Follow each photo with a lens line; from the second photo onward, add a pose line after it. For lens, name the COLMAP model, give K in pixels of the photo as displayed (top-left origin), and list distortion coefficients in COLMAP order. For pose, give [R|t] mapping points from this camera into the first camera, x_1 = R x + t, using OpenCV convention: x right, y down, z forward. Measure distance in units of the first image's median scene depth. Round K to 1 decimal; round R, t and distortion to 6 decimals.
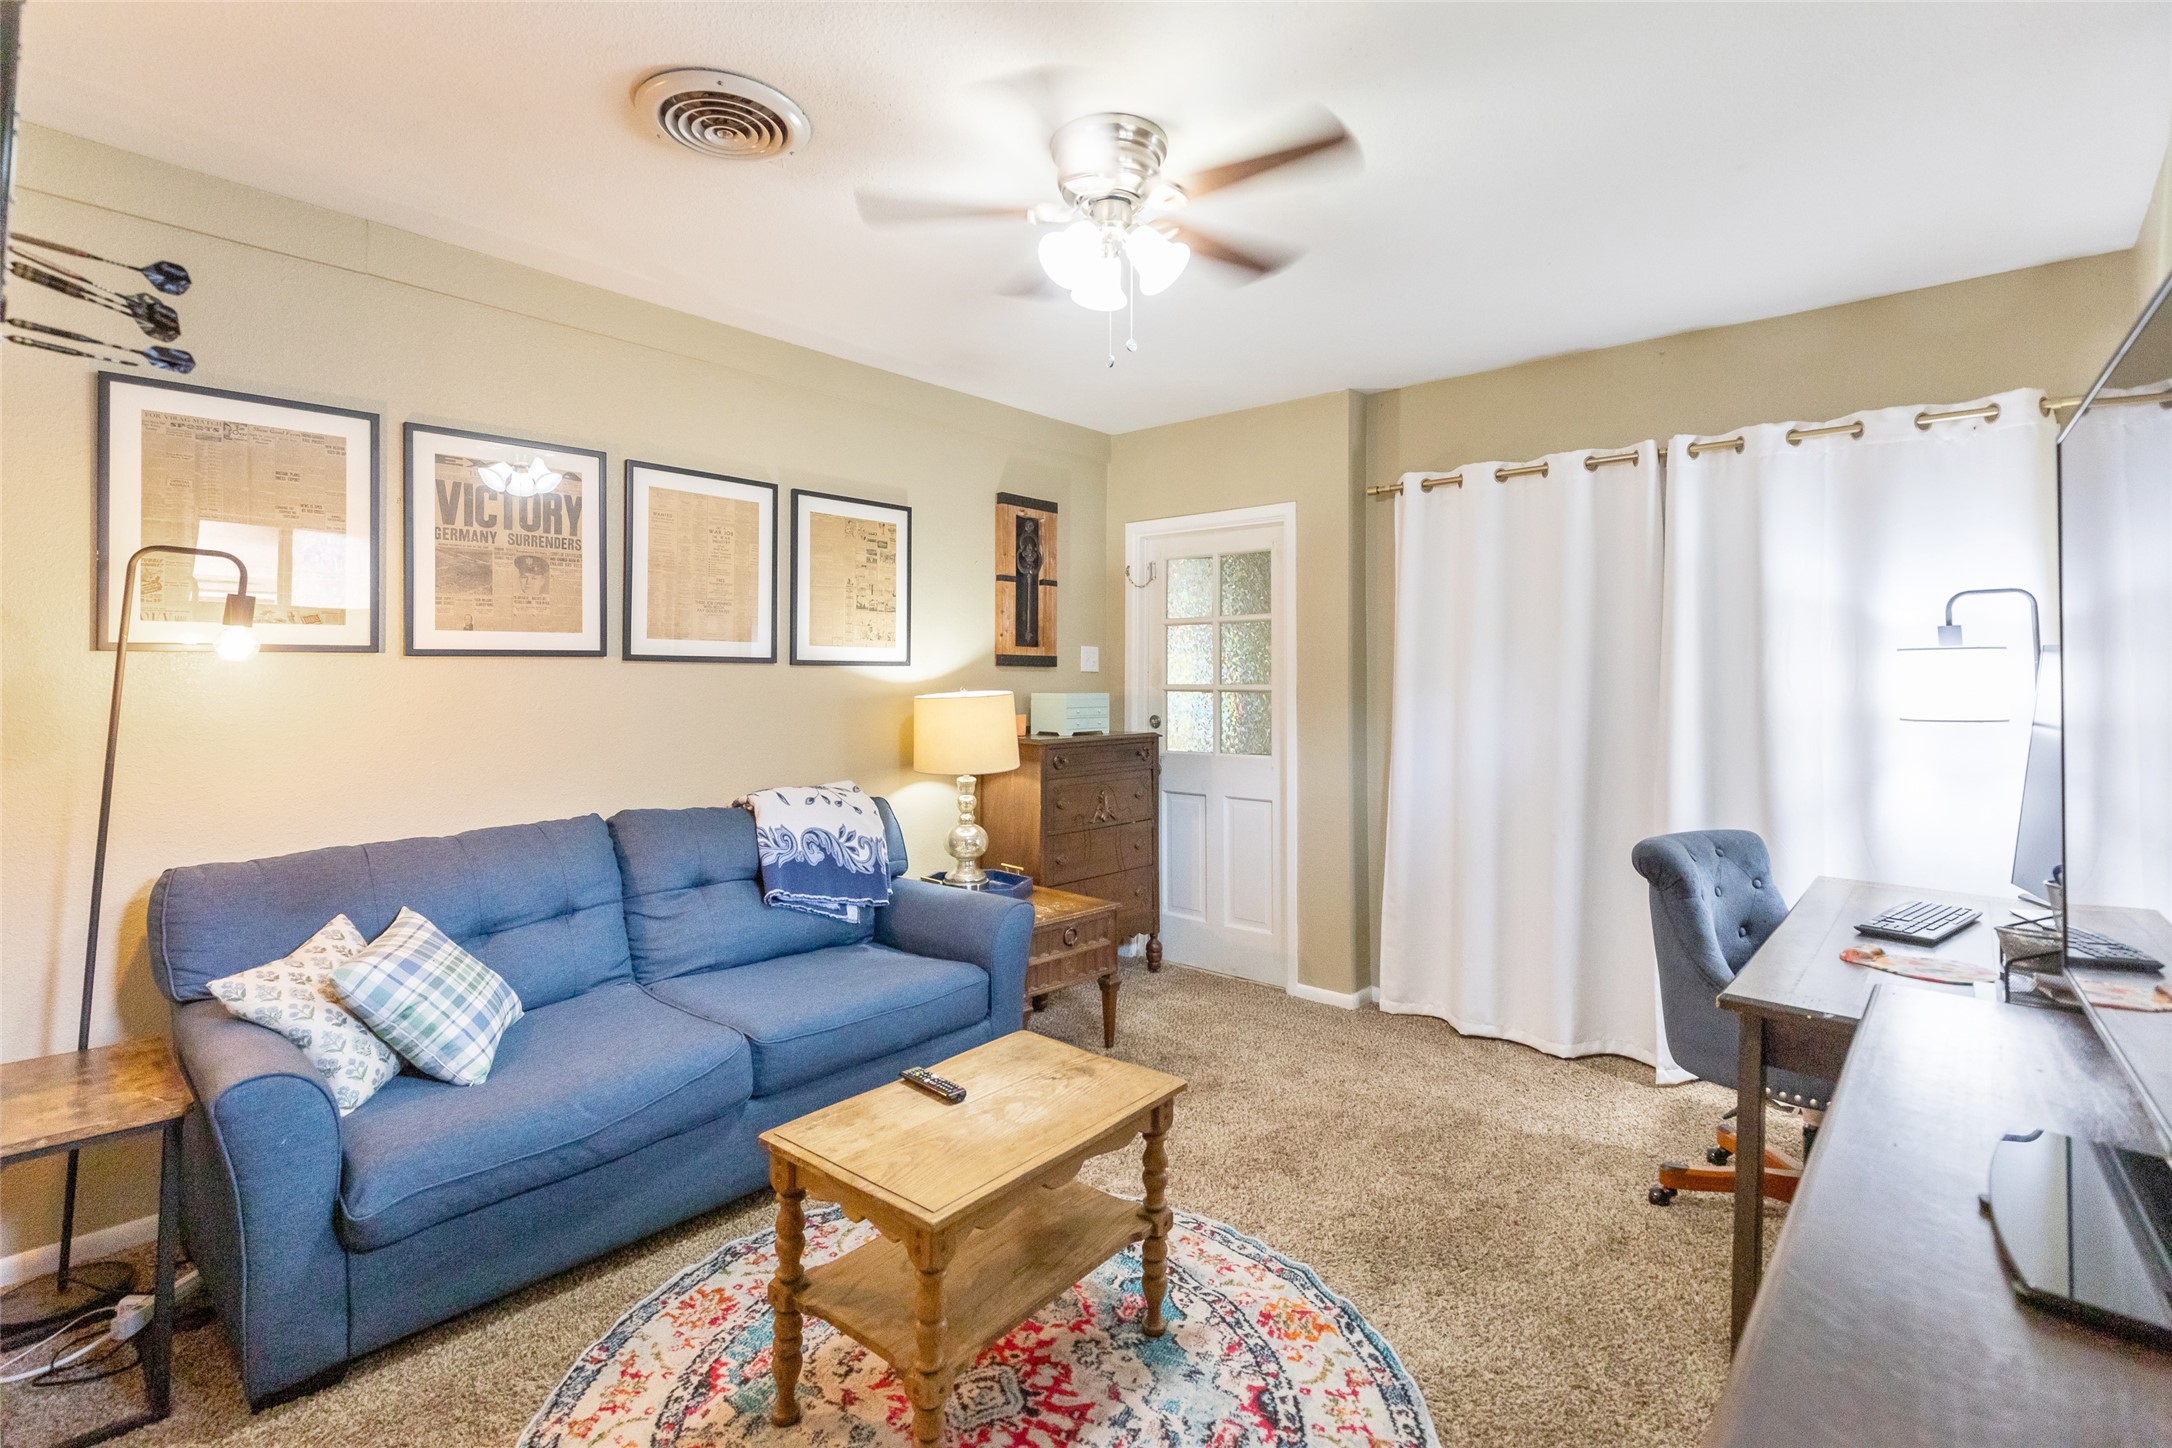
lens RADIAL K [[1016.1, 0, 1075.8], [0, 1016.1, 673.6], [0, 0, 1]] dist [0.003585, 0.000192]
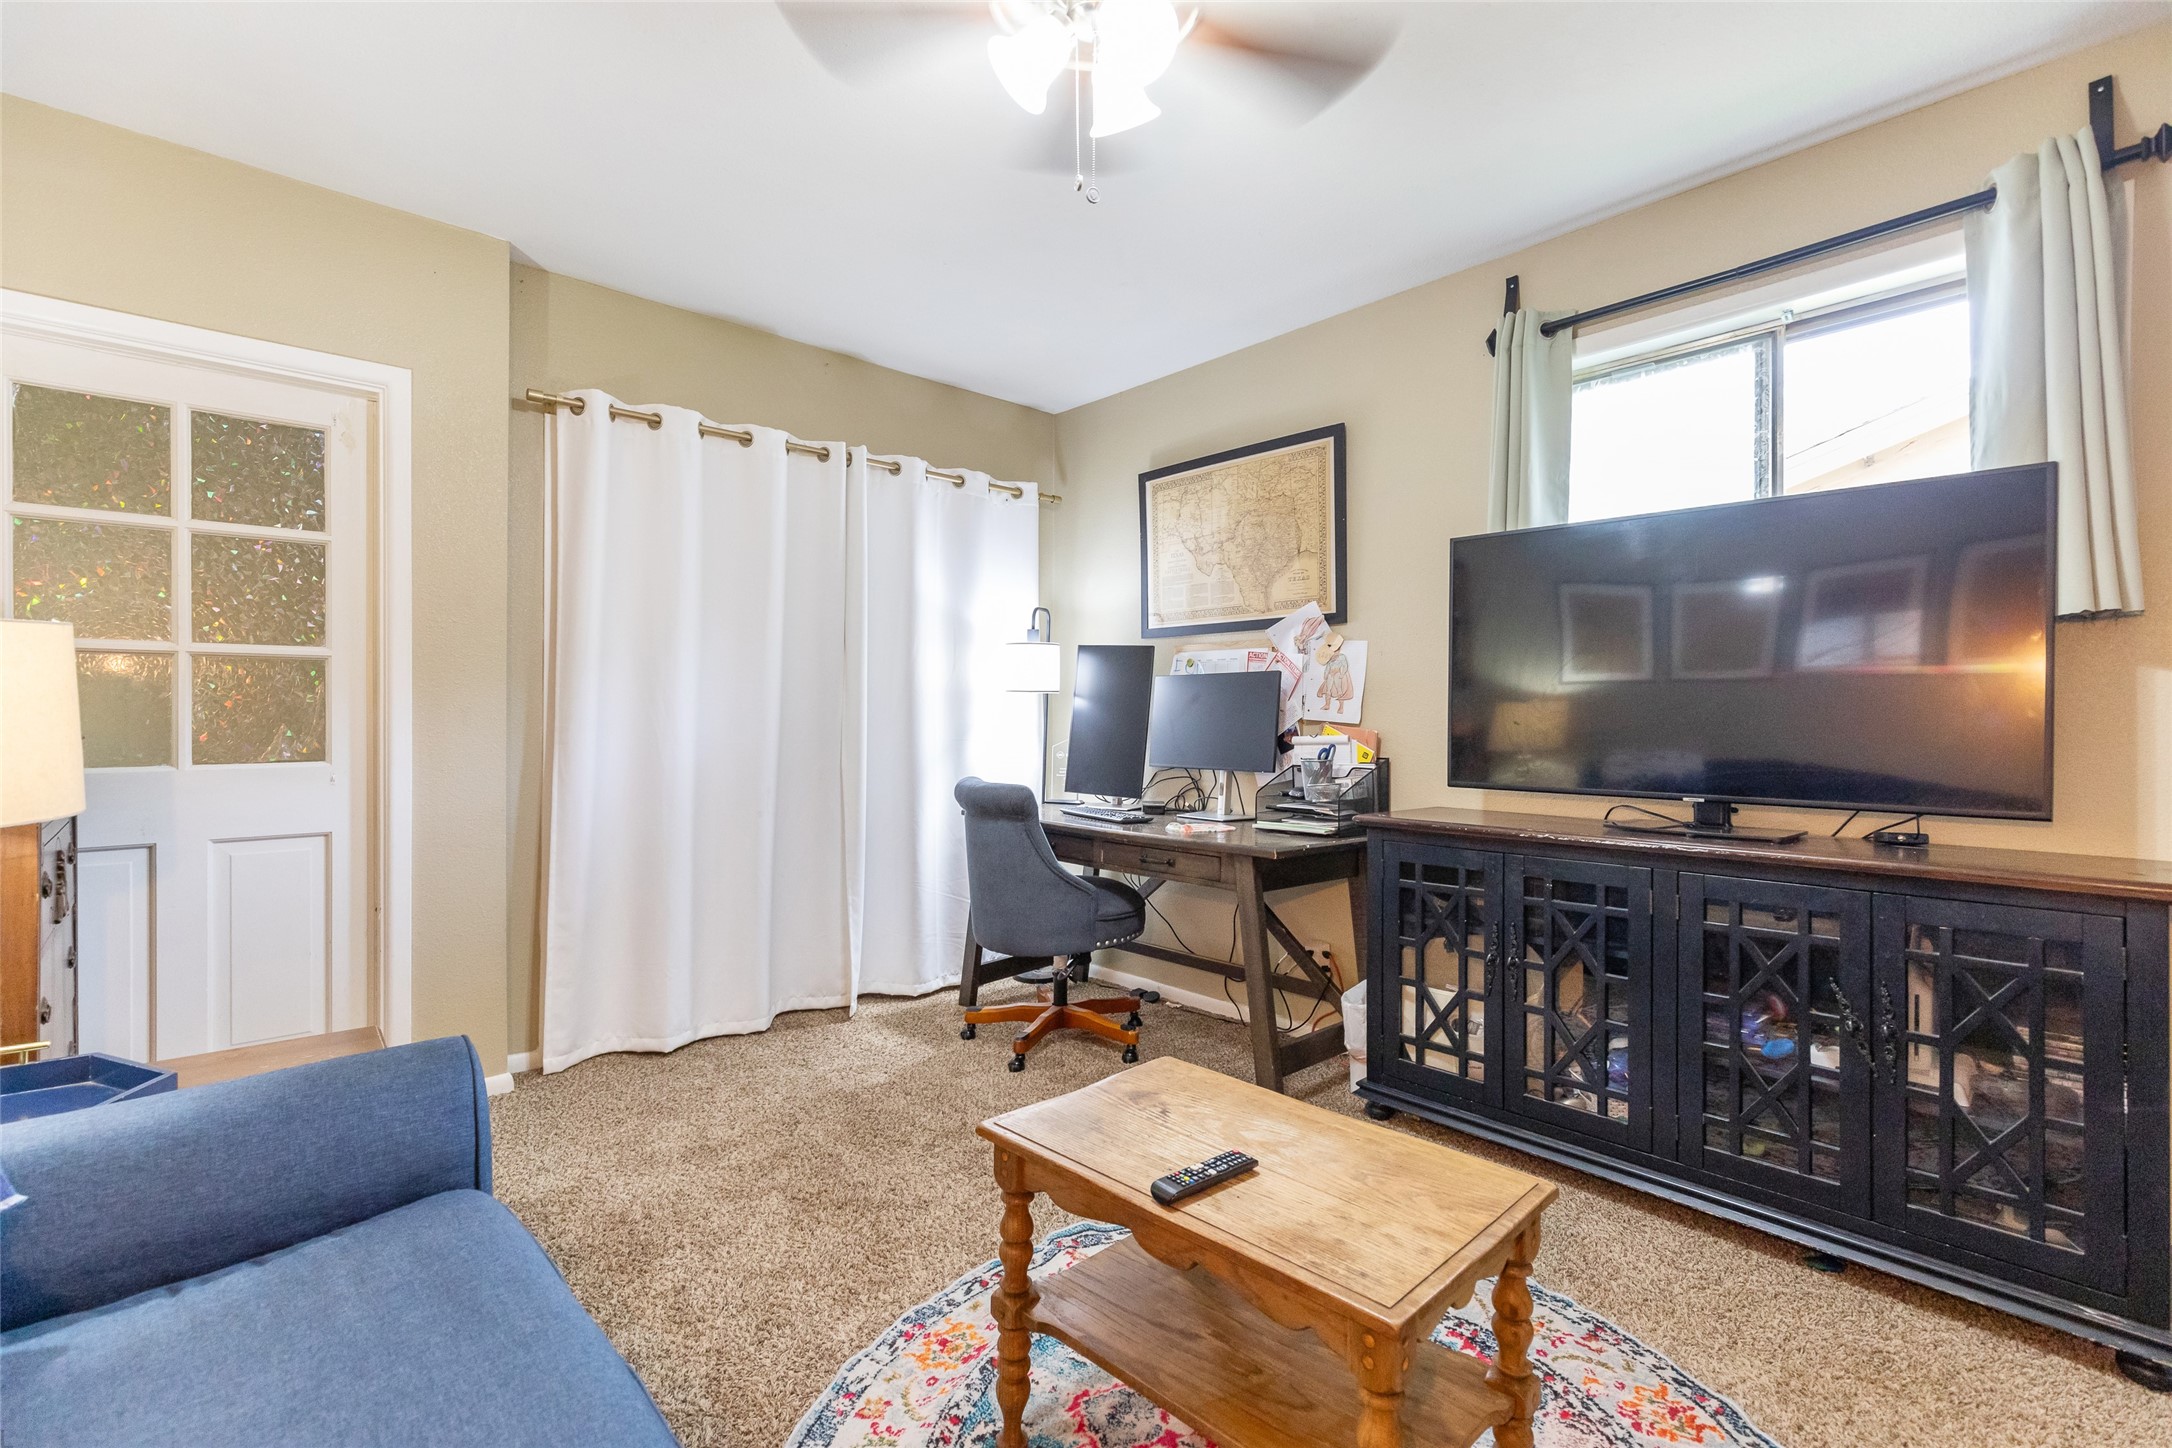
lens RADIAL K [[990.9, 0, 1092.1], [0, 990.9, 730.5], [0, 0, 1]] dist [0.004175, -0.000038]
pose [[0.103456, -0.020332, 0.994426, -0.762368], [-0.013409, 0.999672, 0.021834, 0.089046], [-0.994544, -0.015594, 0.103149, 0.963621]]
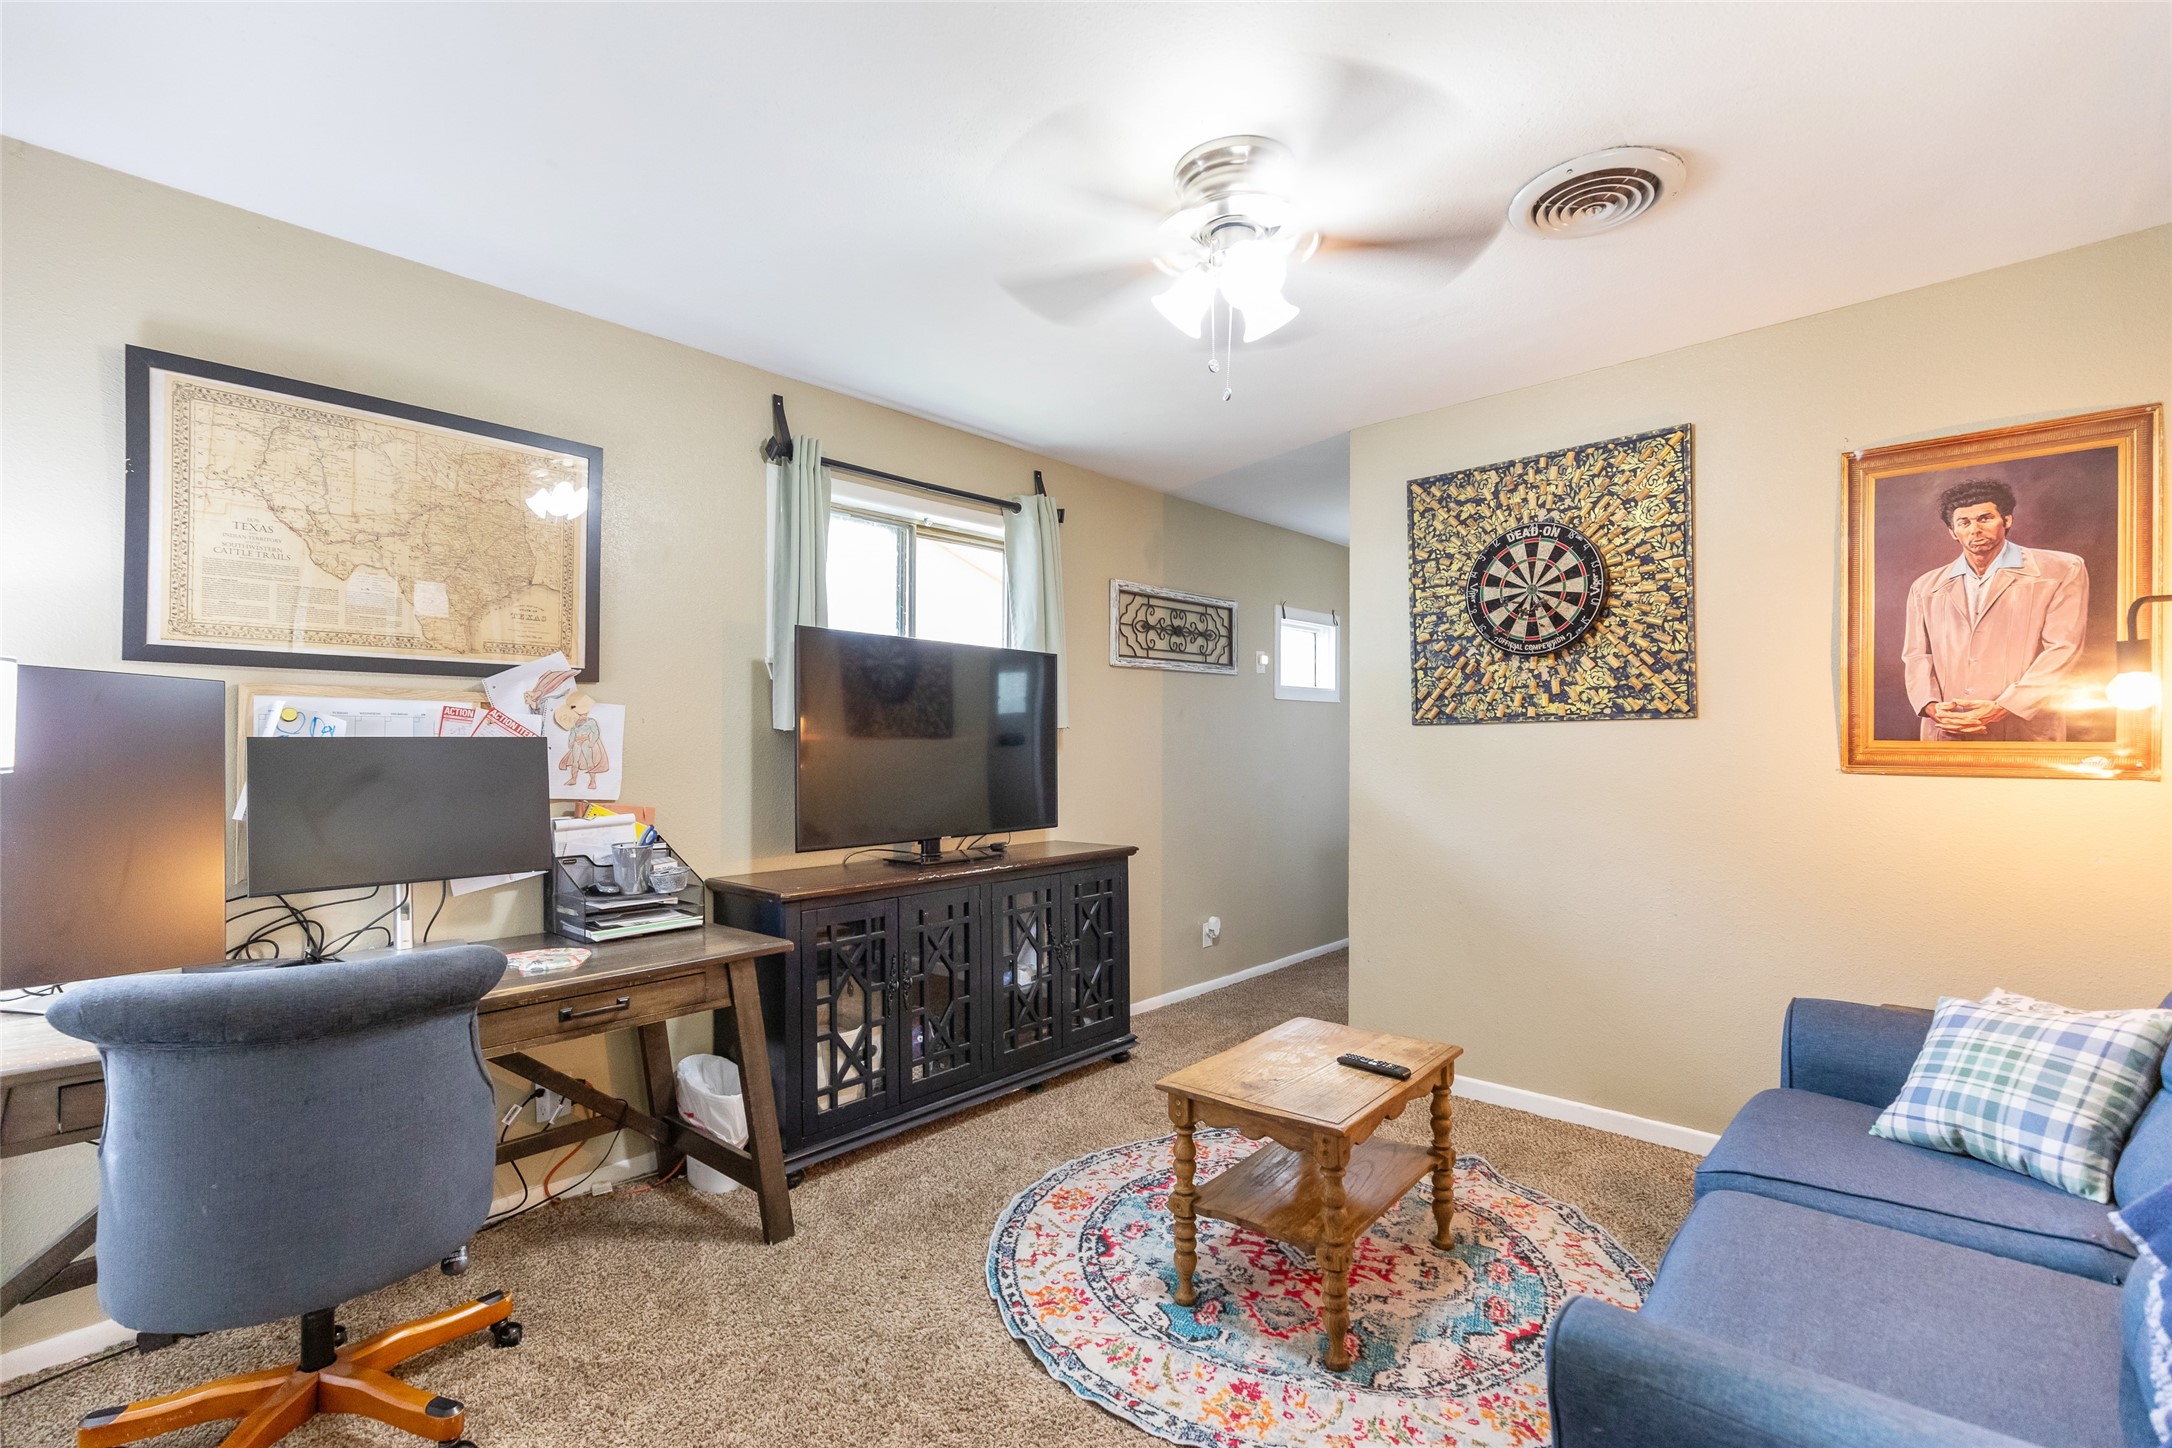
lens RADIAL K [[960.2, 0, 1086.2], [0, 960.2, 743.9], [0, 0, 1]] dist [0.000707, -0.000179]
pose [[-0.999976, -0.003775, 0.005806, 0.178427], [-0.003843, 0.999924, -0.011754, 0.043641], [-0.005762, -0.011776, -0.999914, 2.018776]]
